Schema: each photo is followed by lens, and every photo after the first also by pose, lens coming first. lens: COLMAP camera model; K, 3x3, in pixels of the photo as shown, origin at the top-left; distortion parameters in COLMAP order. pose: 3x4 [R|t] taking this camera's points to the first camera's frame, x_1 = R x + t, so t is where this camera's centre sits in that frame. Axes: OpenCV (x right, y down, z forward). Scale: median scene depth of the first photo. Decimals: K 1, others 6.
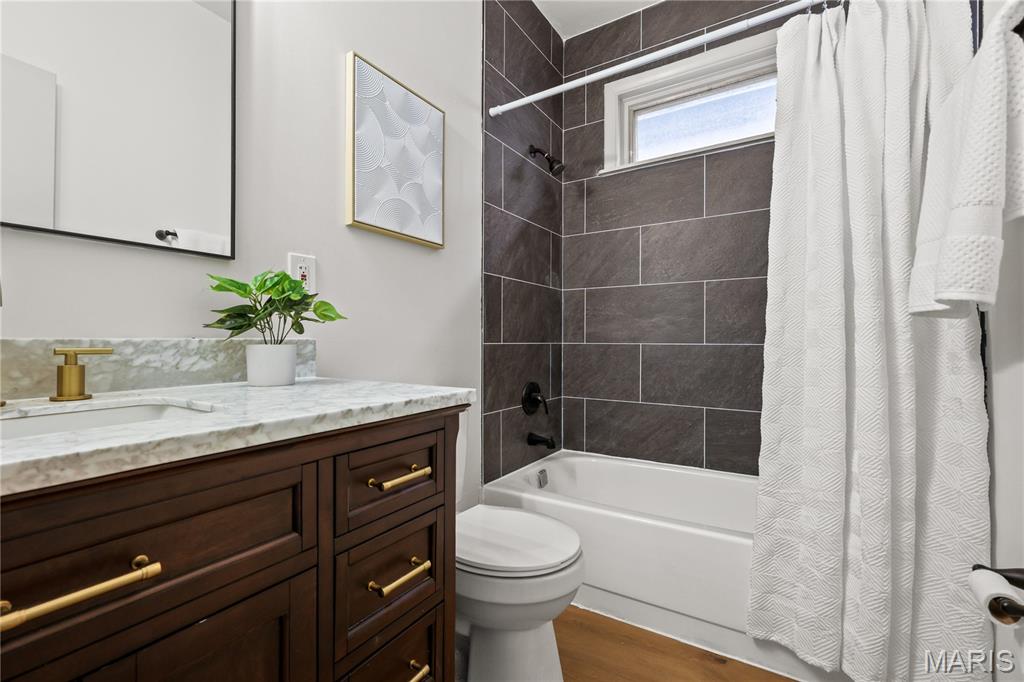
lens RADIAL K [[427.8, 0, 537.5], [0, 427.8, 342.3], [0, 0, 1]] dist [0.001010, -0.000160]
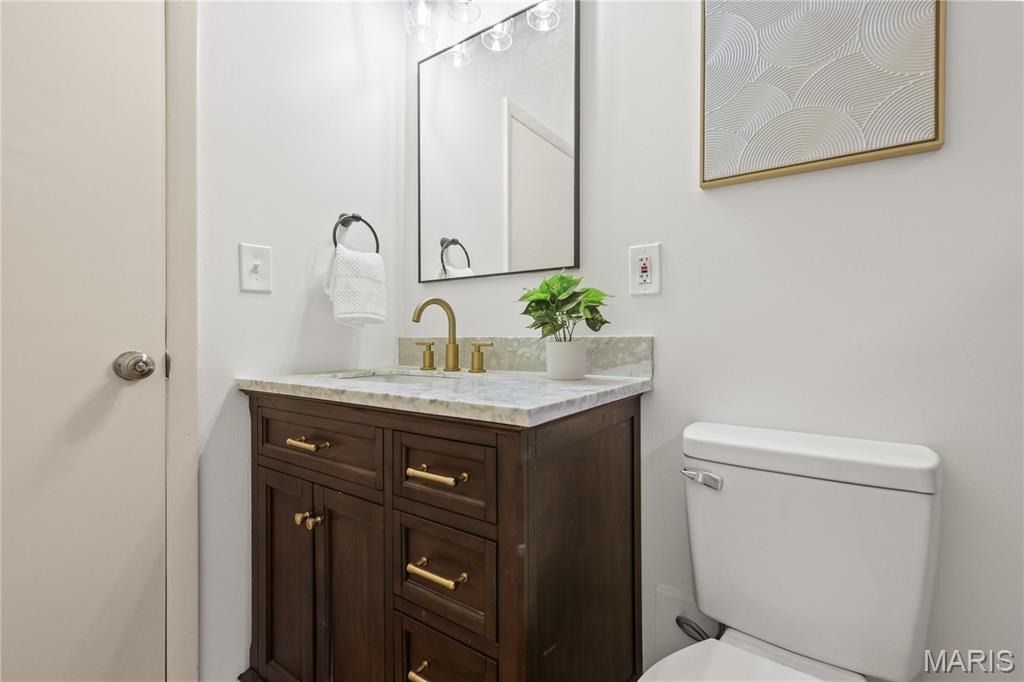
lens RADIAL K [[427.8, 0, 441.9], [0, 427.8, 334.3], [0, 0, 1]] dist [0.001010, -0.000160]
pose [[-0.095383, -0.003630, -0.995434, 0.532099], [-0.003674, 0.999988, -0.003295, -0.009888], [0.995434, 0.003343, -0.095396, 0.858763]]
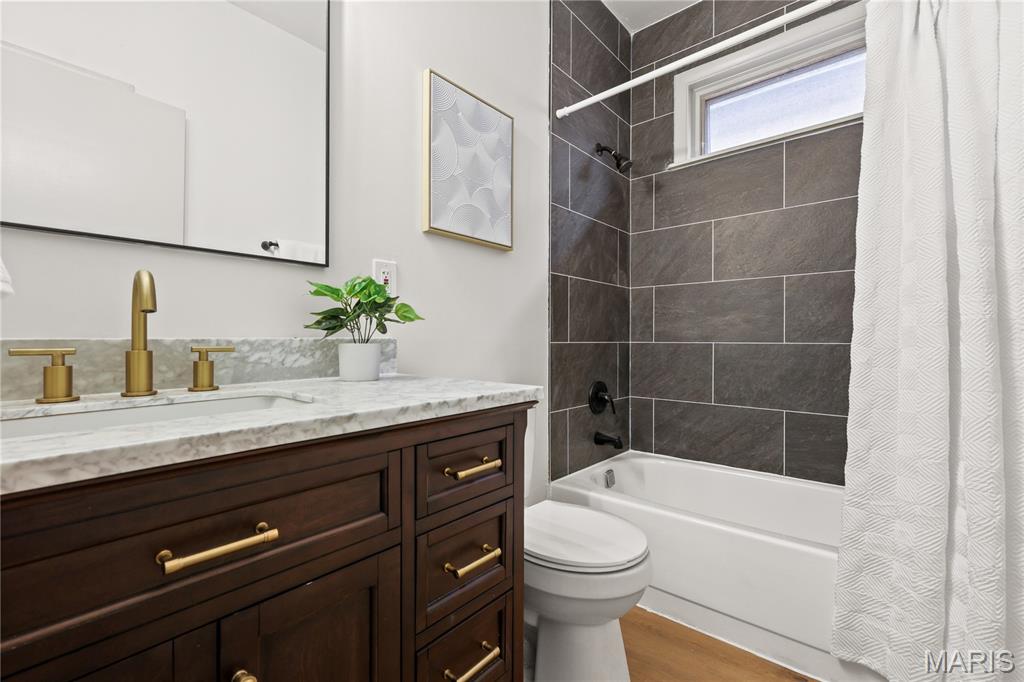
lens RADIAL K [[427.8, 0, 541.1], [0, 427.8, 344.1], [0, 0, 1]] dist [0.001010, -0.000160]
pose [[0.989090, 0.000555, -0.147309, 0.002921], [0.000421, 0.999978, 0.006595, -0.000074], [0.147309, -0.006586, 0.989069, -0.022854]]
